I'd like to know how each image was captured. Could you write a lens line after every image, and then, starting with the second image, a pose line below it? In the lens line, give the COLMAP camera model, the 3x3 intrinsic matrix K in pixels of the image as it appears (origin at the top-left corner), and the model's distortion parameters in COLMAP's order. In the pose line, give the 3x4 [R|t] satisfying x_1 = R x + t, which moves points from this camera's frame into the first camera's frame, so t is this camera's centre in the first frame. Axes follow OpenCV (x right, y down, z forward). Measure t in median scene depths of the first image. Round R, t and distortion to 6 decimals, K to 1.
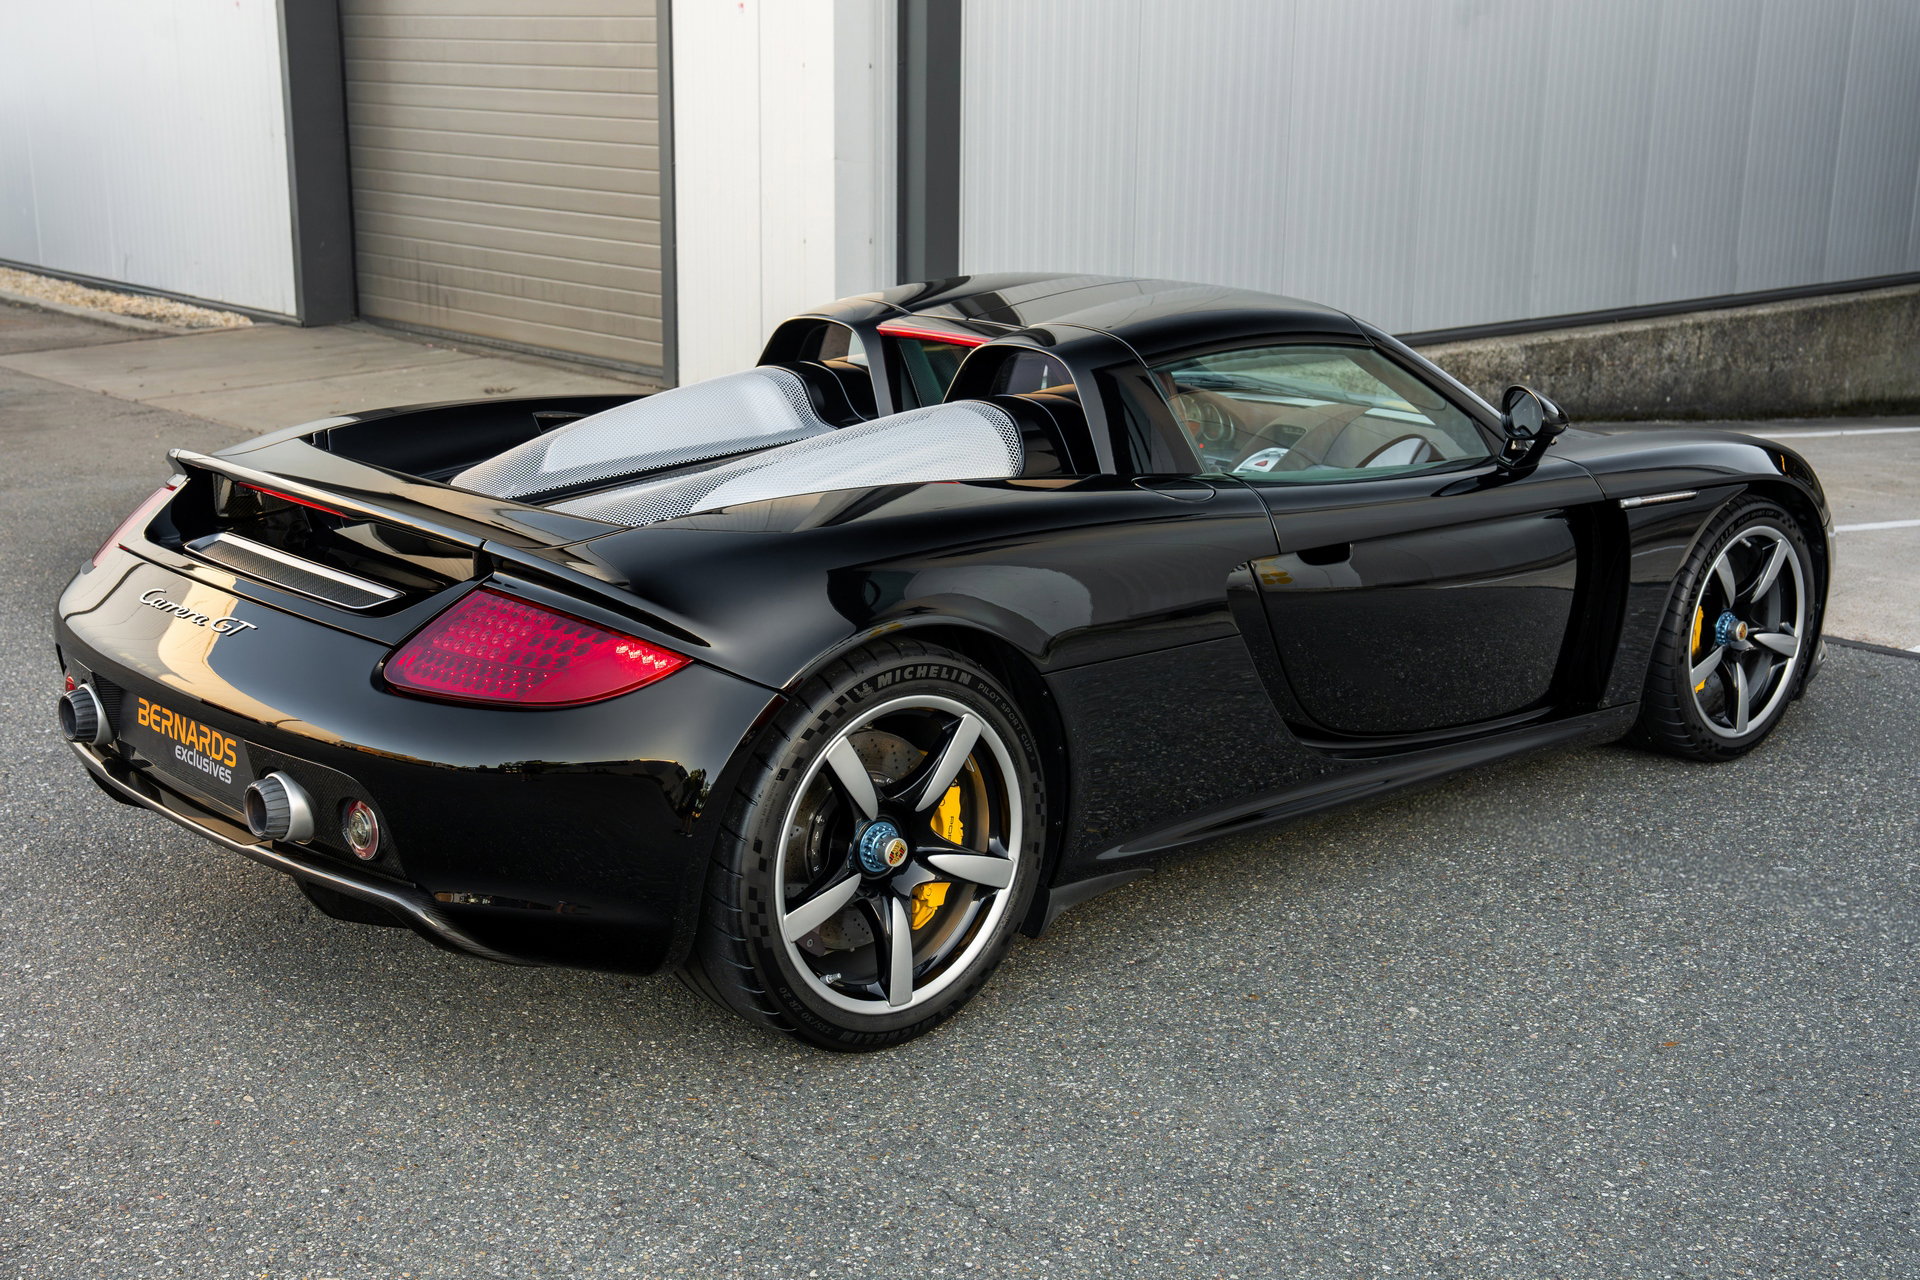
lens RADIAL K [[2353.1, 0, 978.5], [0, 2353.1, 684.8], [0, 0, 1]] dist [0.121085, 0.000000]
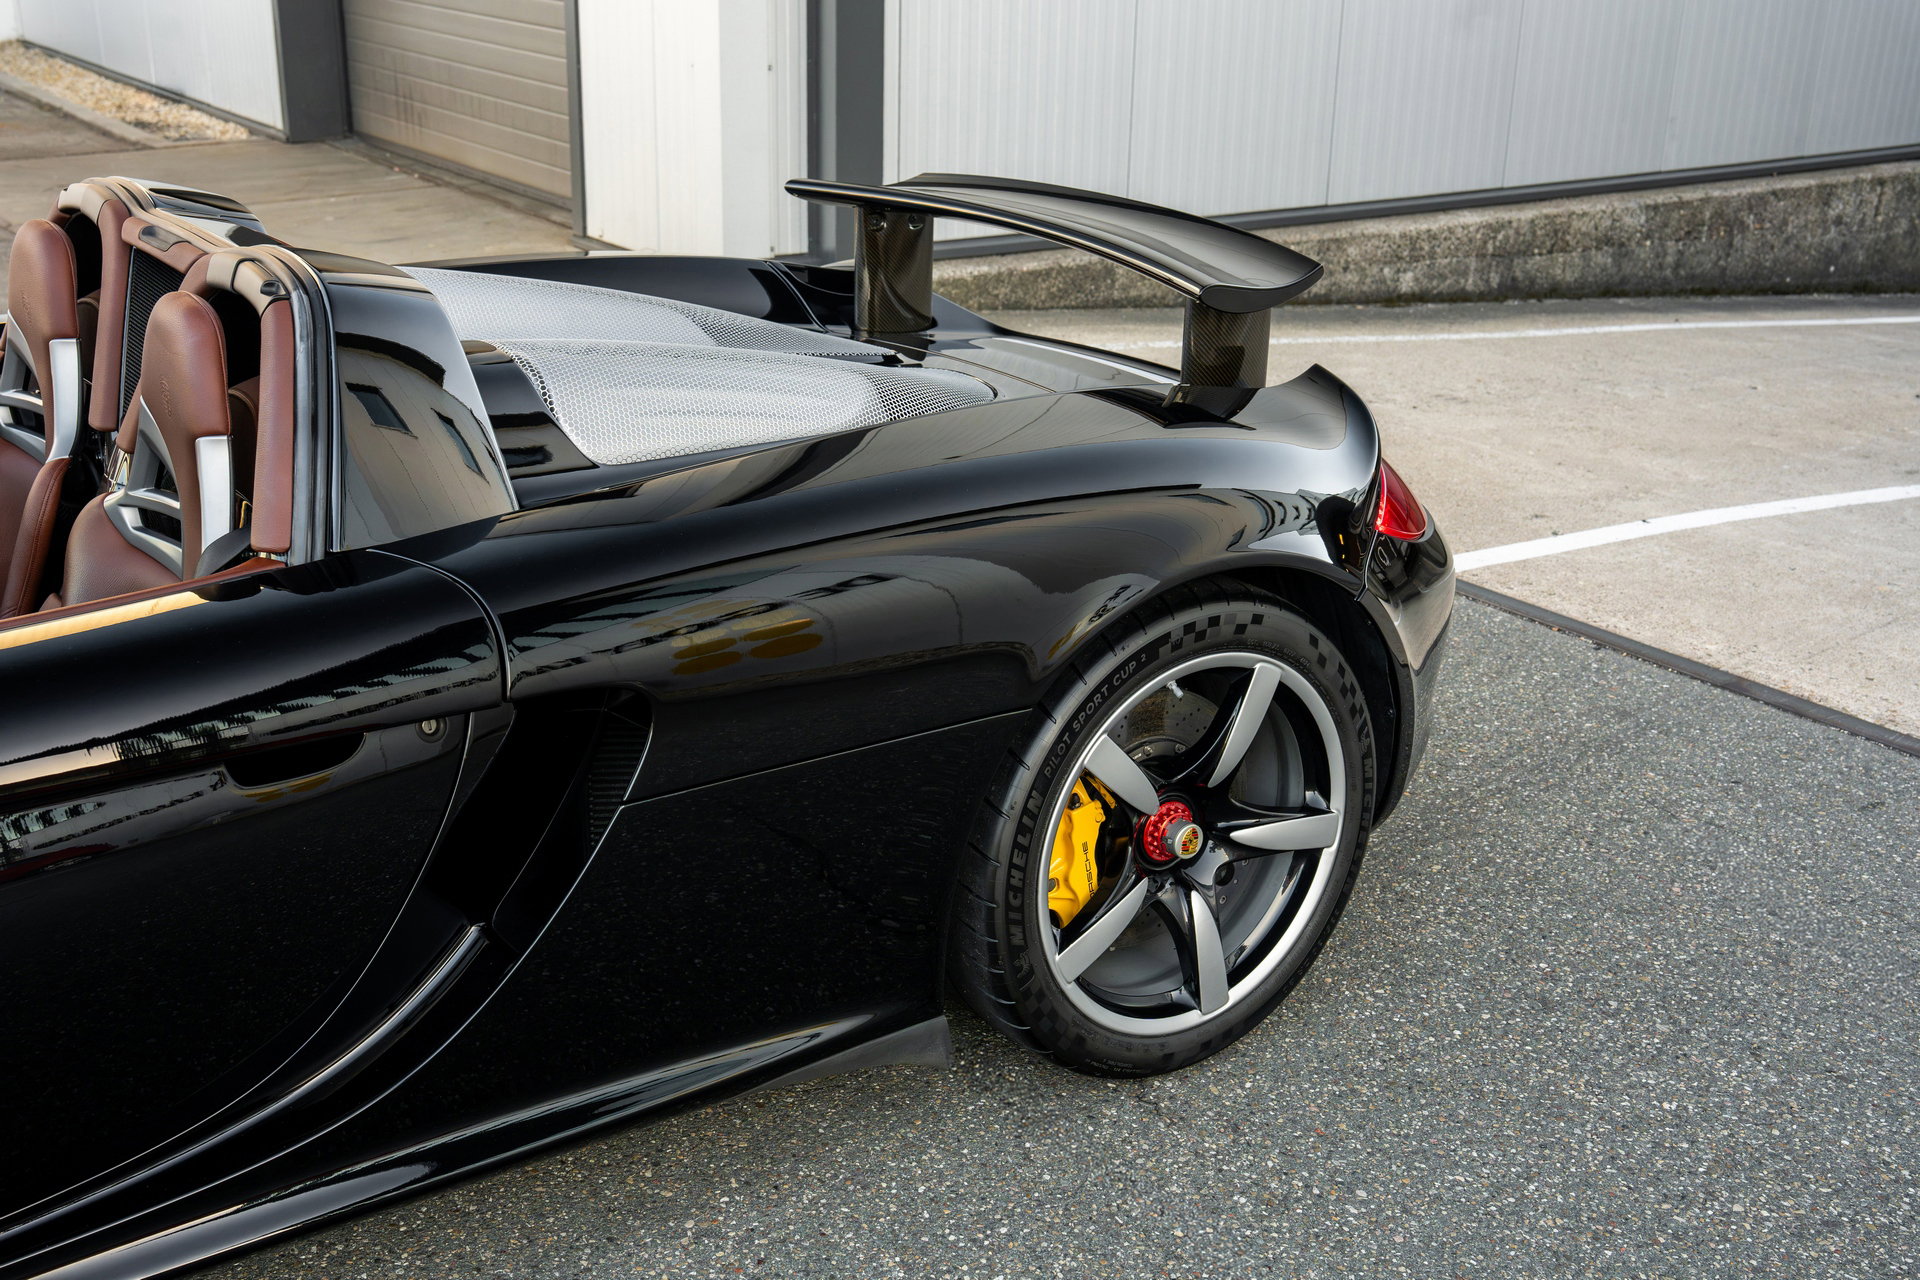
lens RADIAL K [[2175.0, 0, 954.4], [0, 2175.0, 656.2], [0, 0, 1]] dist [0.121031, 0.000000]
pose [[0.990483, 0.056890, -0.125329, 0.089417], [-0.046207, 0.995174, 0.086563, -0.037724], [0.129649, -0.079948, 0.988332, 0.167428]]
